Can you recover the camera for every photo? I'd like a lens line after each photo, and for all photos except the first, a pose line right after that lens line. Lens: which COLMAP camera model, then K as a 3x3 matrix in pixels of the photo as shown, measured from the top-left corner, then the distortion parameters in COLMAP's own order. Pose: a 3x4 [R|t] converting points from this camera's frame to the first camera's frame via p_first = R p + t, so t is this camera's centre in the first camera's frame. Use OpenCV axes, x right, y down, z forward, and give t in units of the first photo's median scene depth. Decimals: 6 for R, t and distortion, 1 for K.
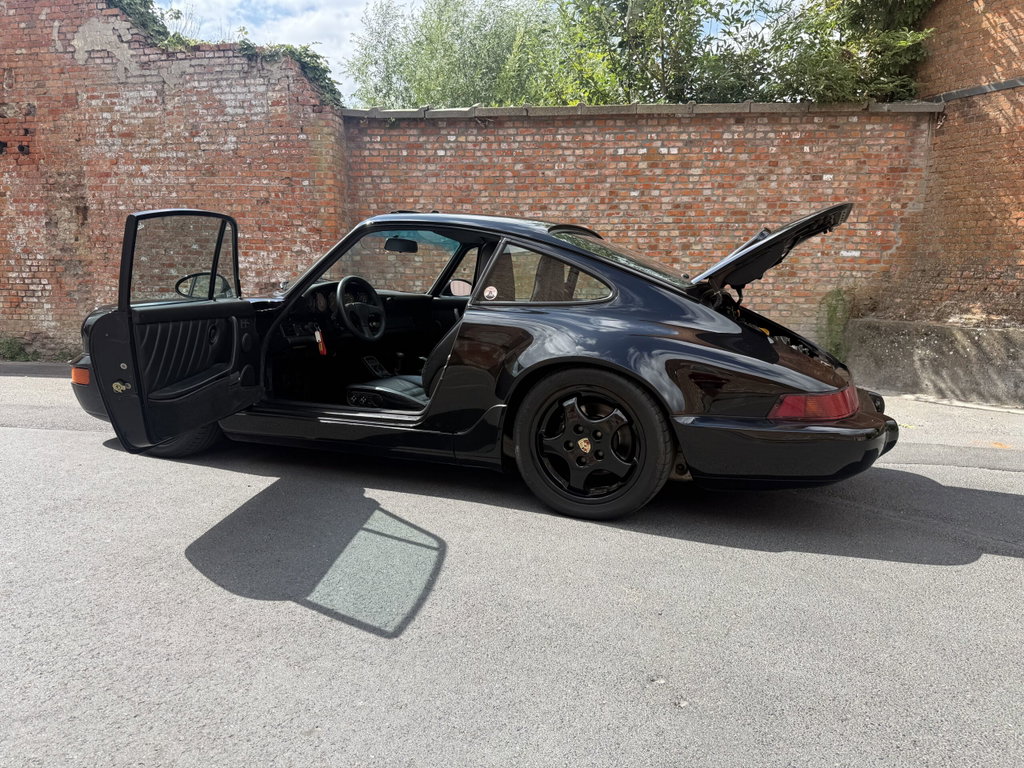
lens RADIAL K [[715.6, 0, 512.4], [0, 715.6, 386.6], [0, 0, 1]] dist [0.156547, -0.319150]
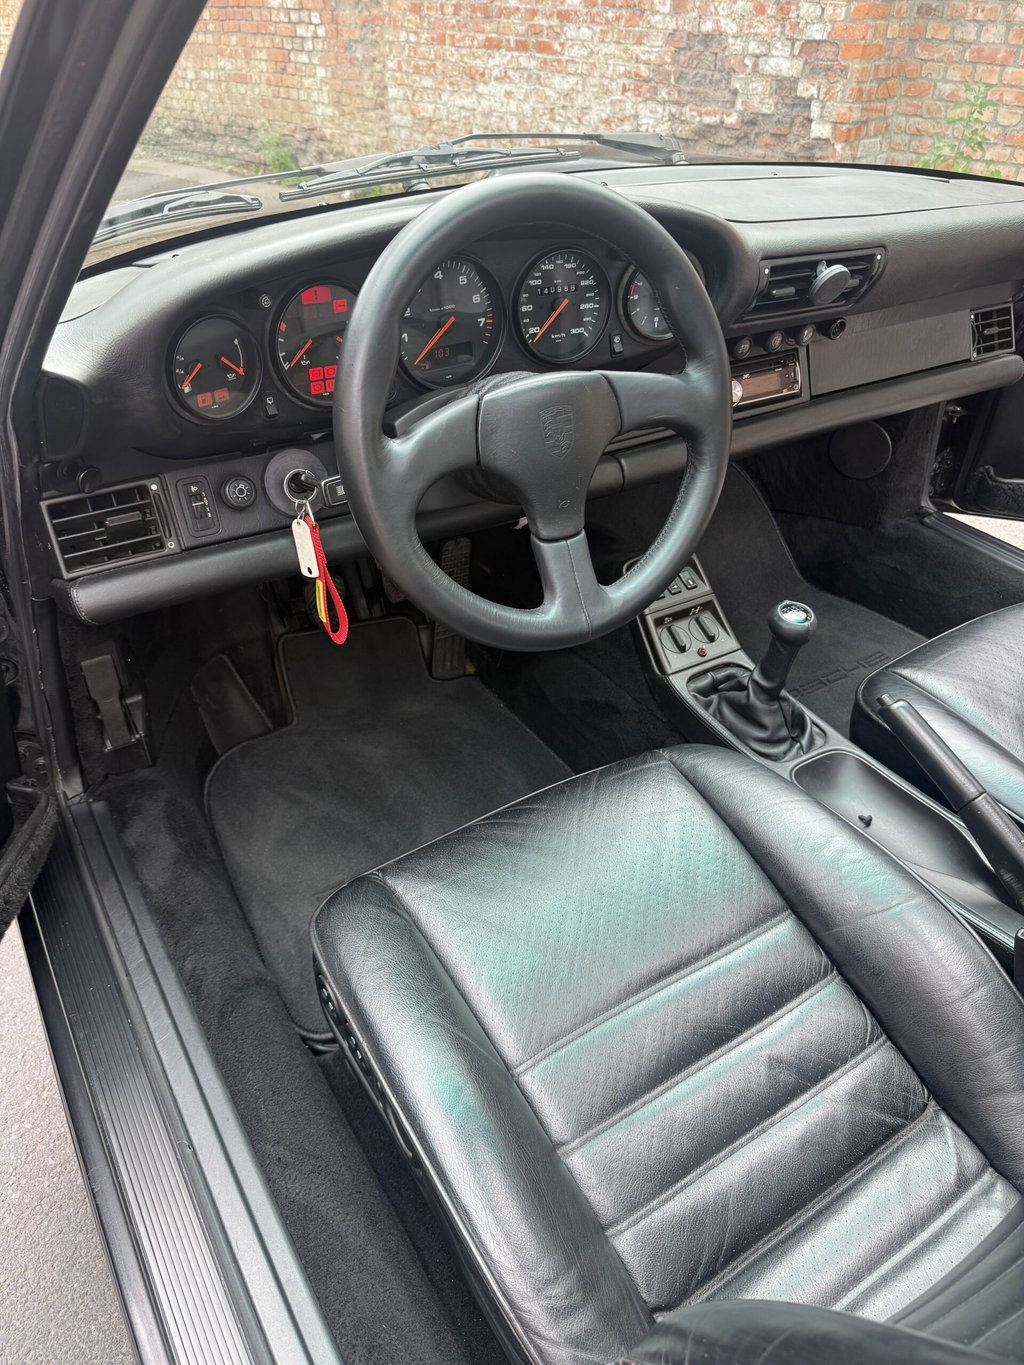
lens RADIAL K [[972.9, 0, 512.0], [0, 972.9, 682.5], [0, 0, 1]] dist [0.007866, -0.009465]
pose [[0.821991, 0.334166, -0.461155, -0.055275], [-0.086603, 0.873682, 0.478727, -0.083417], [0.562877, -0.353572, 0.747098, 0.441842]]
